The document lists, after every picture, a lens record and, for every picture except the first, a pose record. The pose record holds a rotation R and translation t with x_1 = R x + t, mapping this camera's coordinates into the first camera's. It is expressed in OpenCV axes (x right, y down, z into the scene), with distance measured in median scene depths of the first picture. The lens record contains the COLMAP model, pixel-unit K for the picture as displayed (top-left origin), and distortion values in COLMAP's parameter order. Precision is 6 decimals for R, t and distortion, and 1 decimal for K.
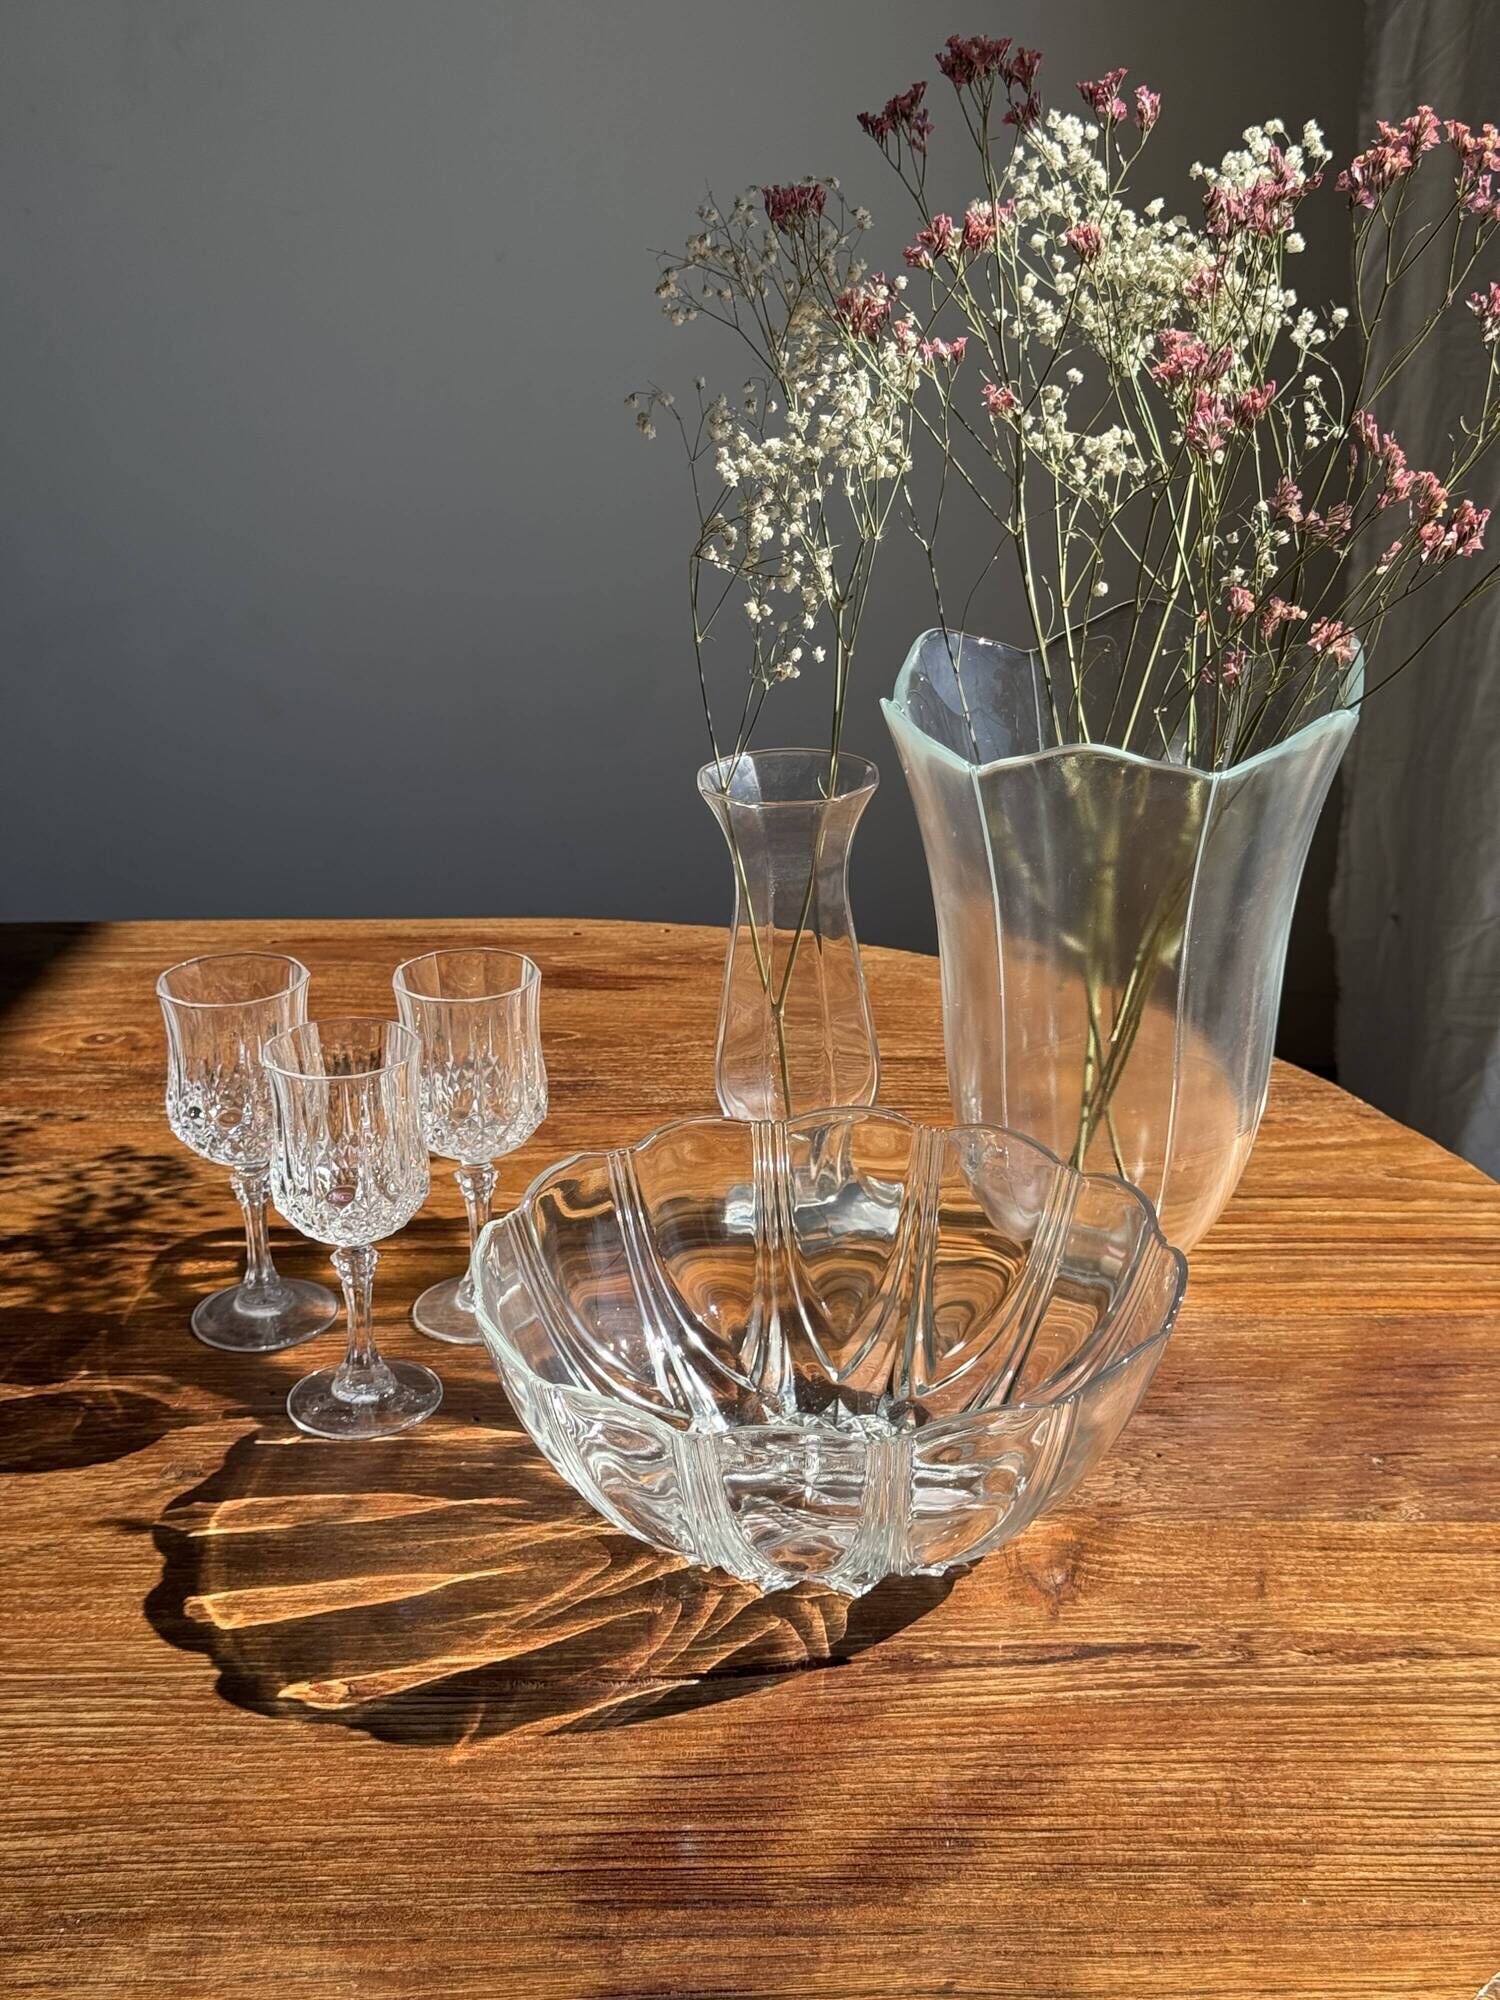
lens RADIAL K [[2790.6, 0, 749.2], [0, 2790.6, 1005.7], [0, 0, 1]] dist [0.109031, 0.000000]
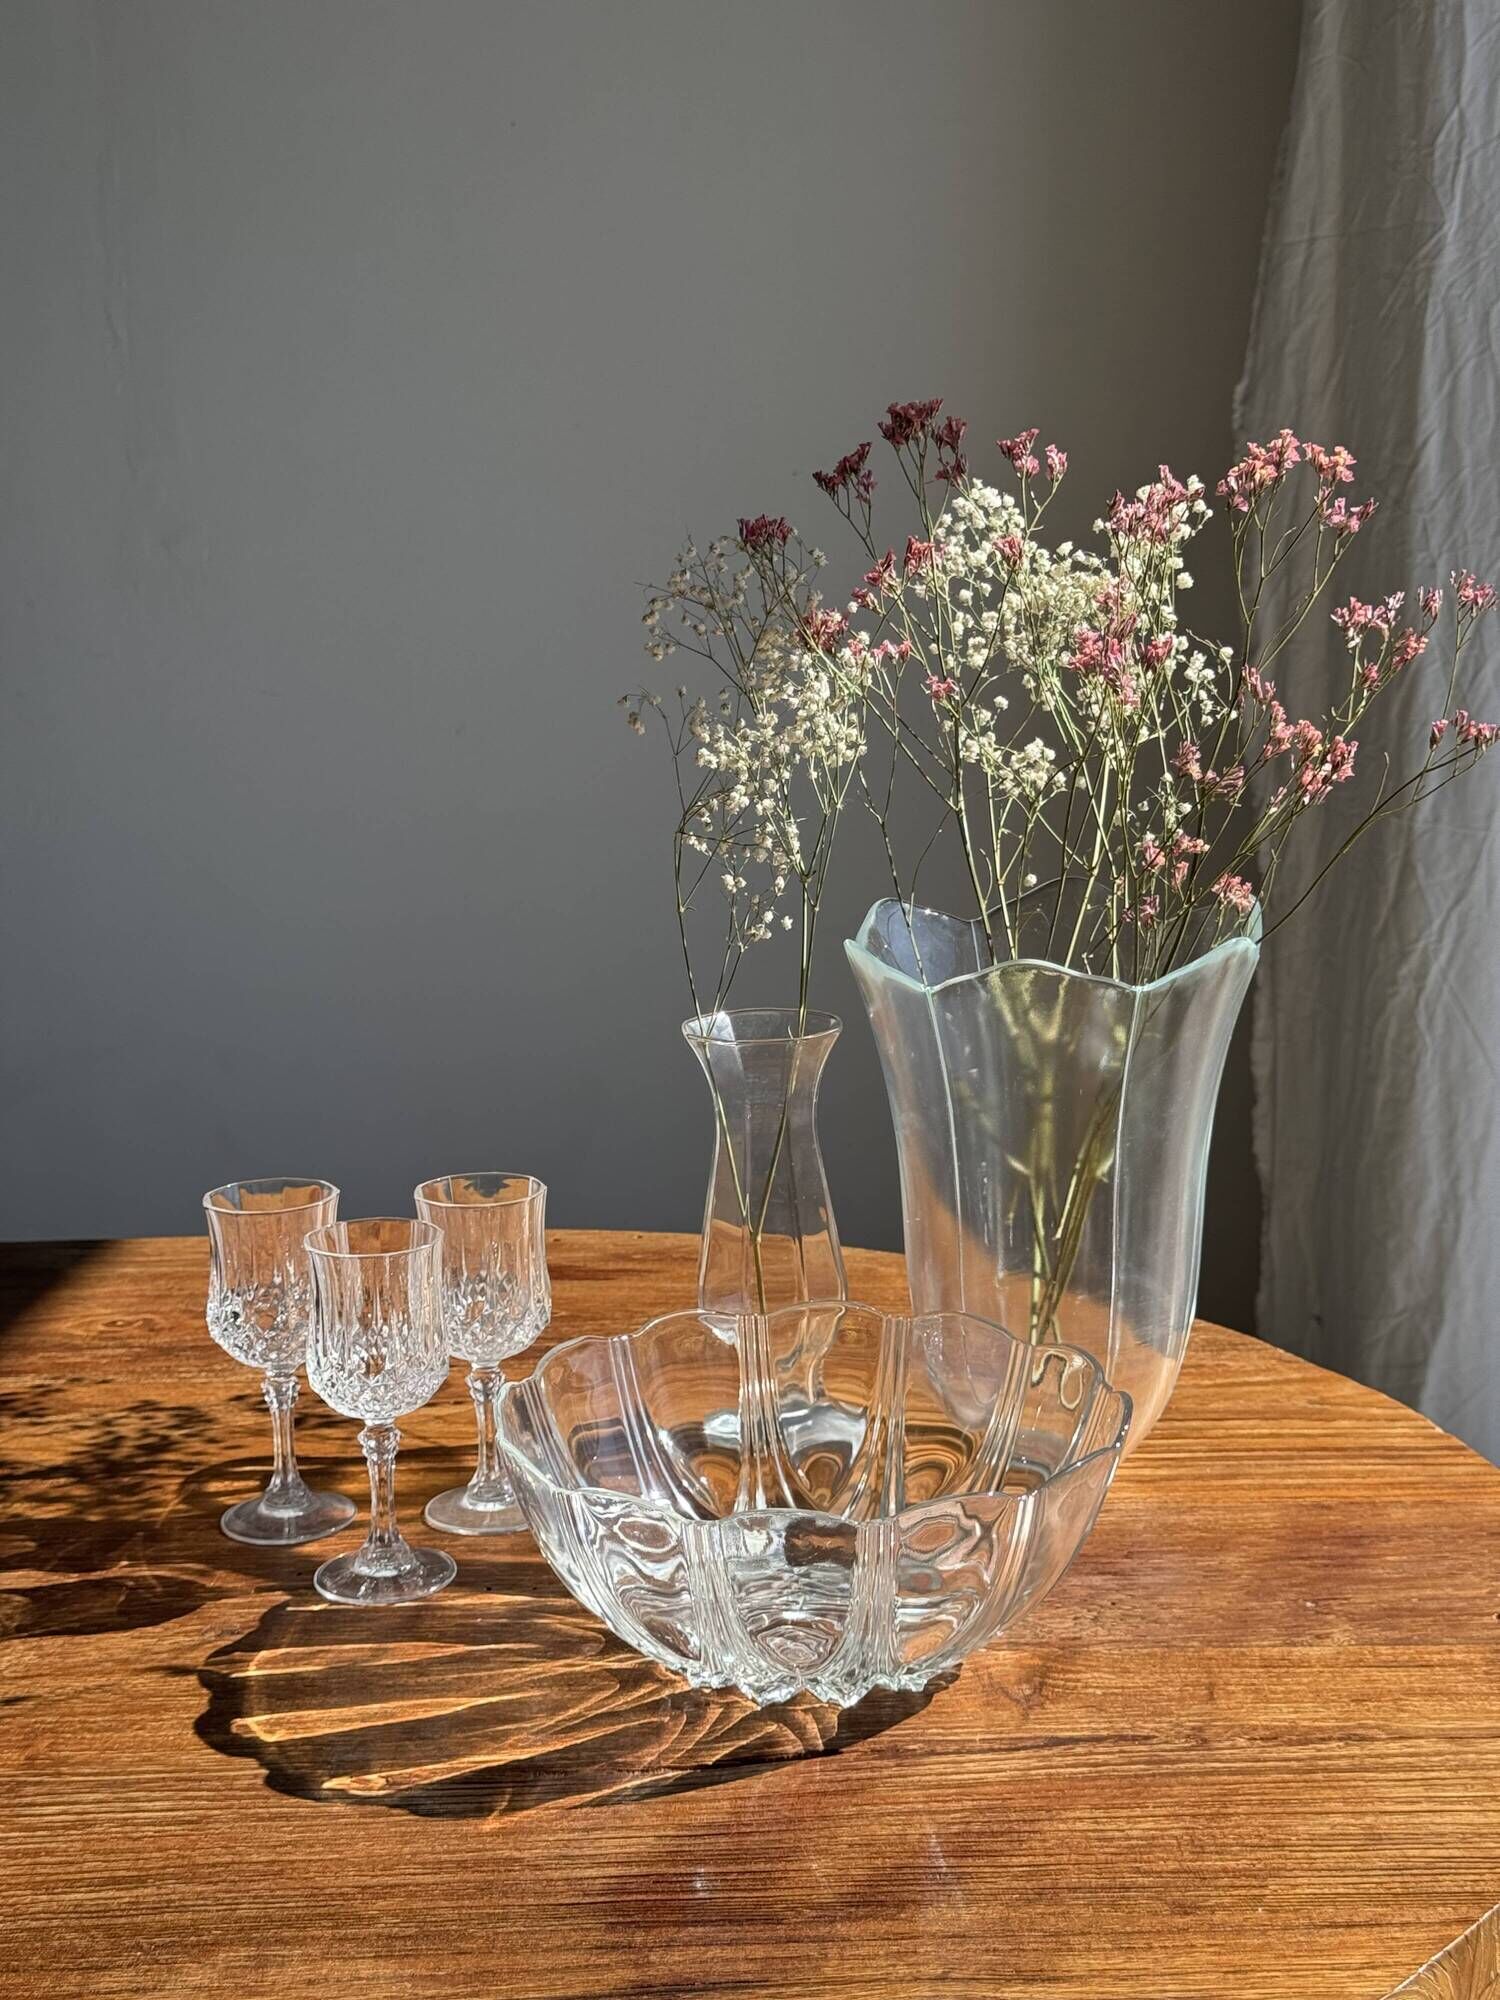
lens RADIAL K [[2790.6, 0, 730.0], [0, 2790.6, 1007.9], [0, 0, 1]] dist [0.109031, 0.000000]
pose [[0.999703, -0.008104, 0.022968, -0.030961], [0.012365, 0.981329, -0.191937, 0.158673], [-0.020984, 0.192164, 0.981139, -0.137987]]
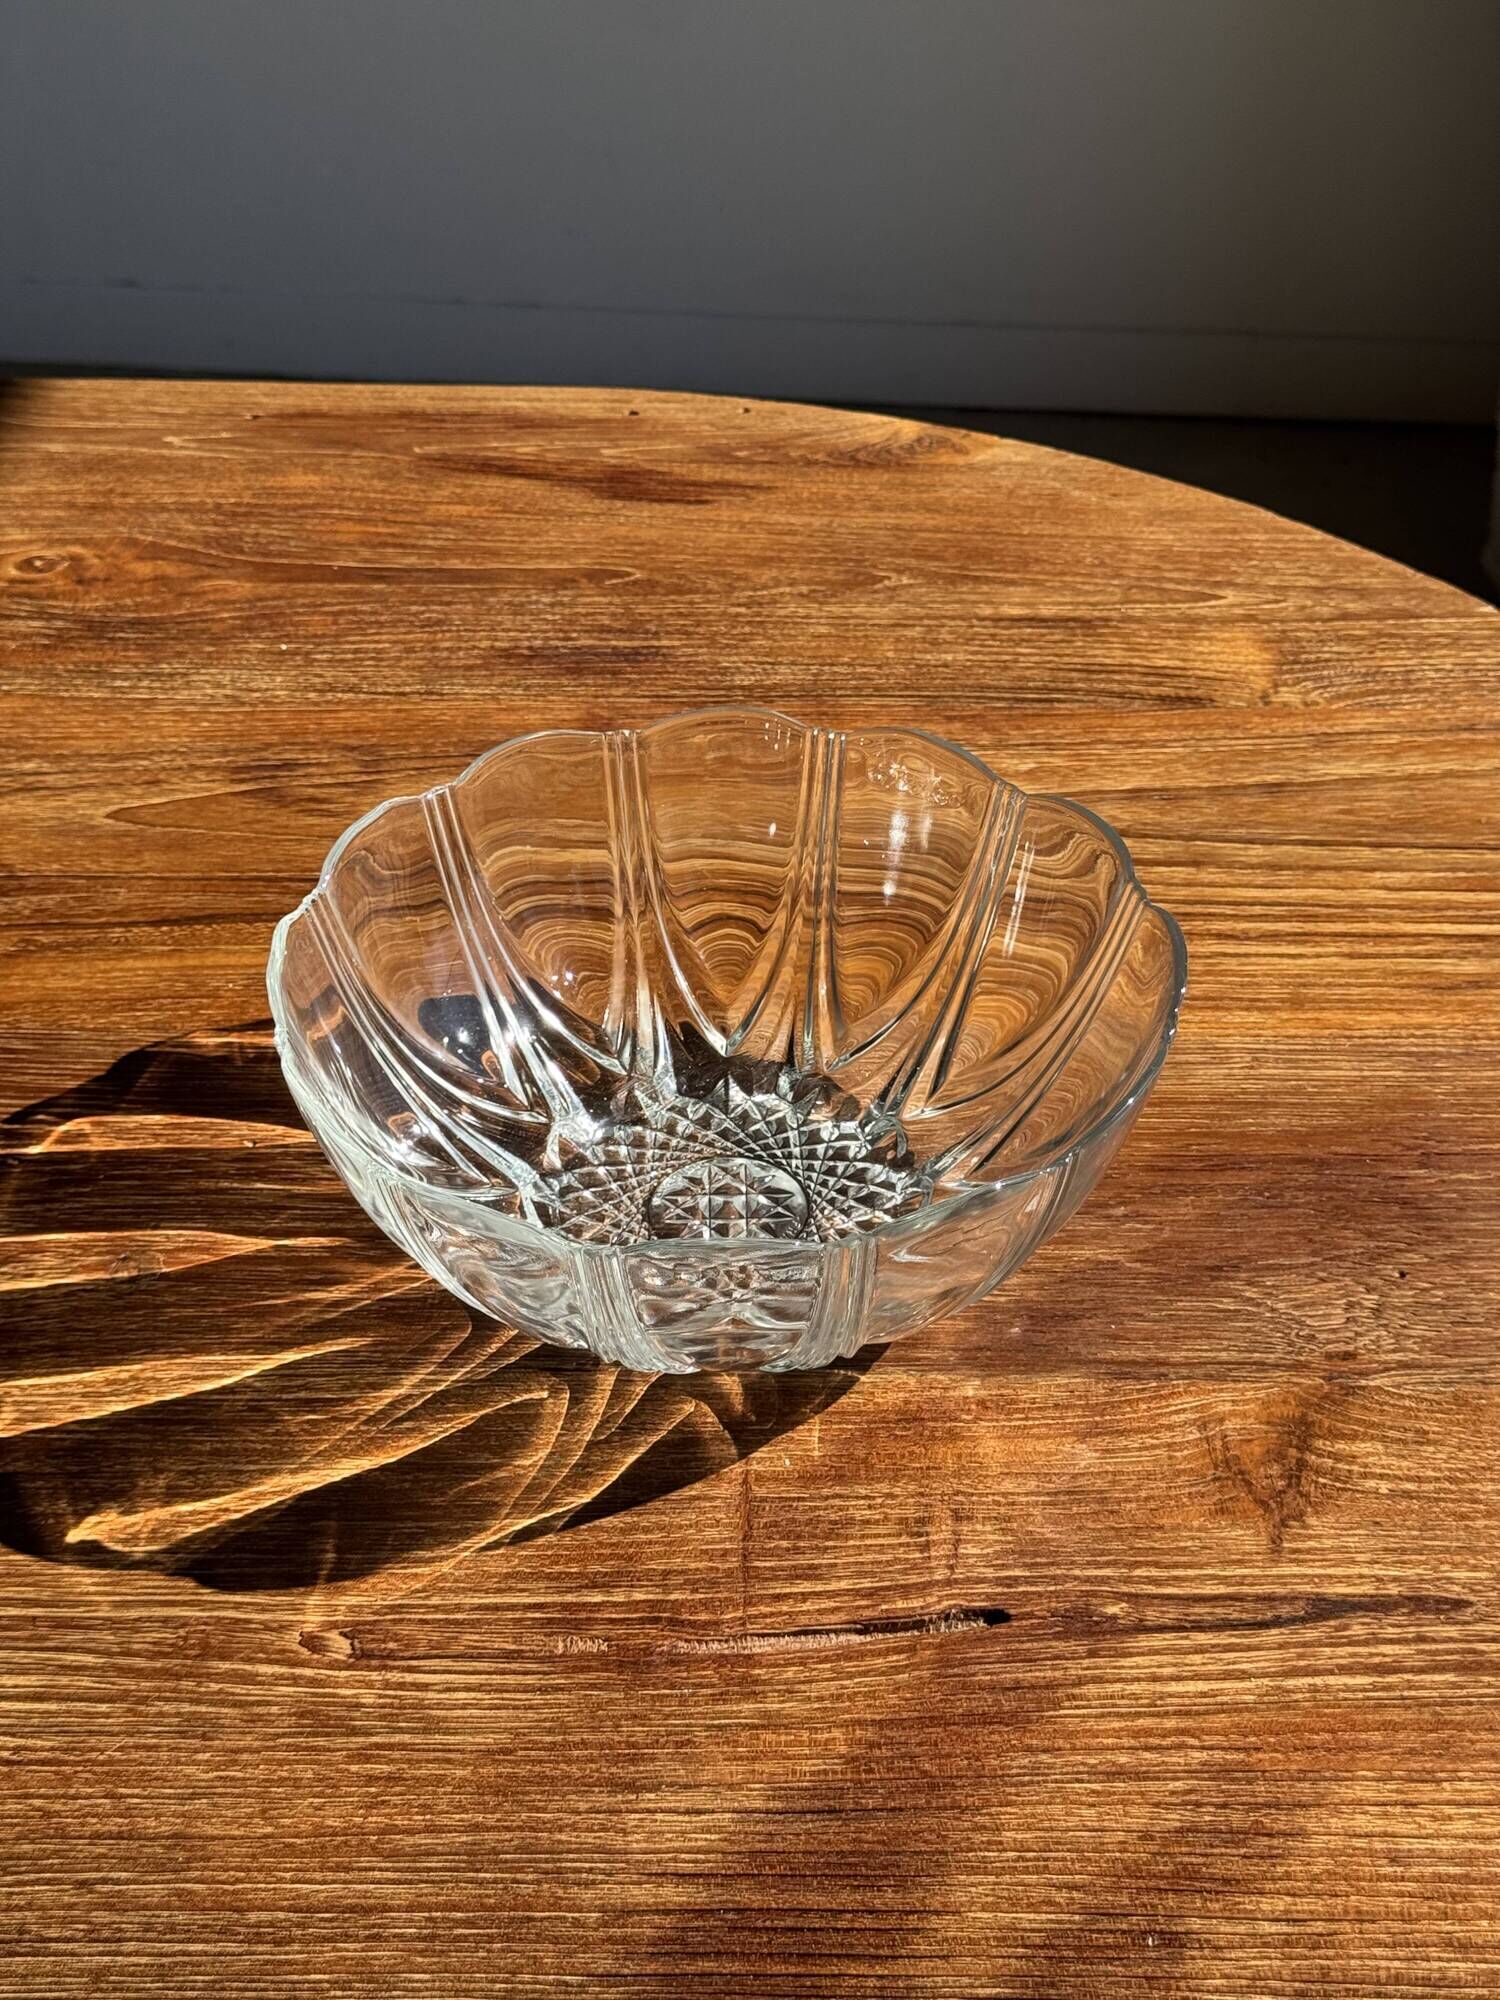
lens RADIAL K [[2790.6, 0, 759.6], [0, 2790.6, 969.7], [0, 0, 1]] dist [0.109031, 0.000000]
pose [[0.999841, 0.016218, -0.007436, -0.028966], [-0.013783, 0.966771, 0.255273, -0.129322], [0.011329, -0.255129, 0.966841, 0.309458]]
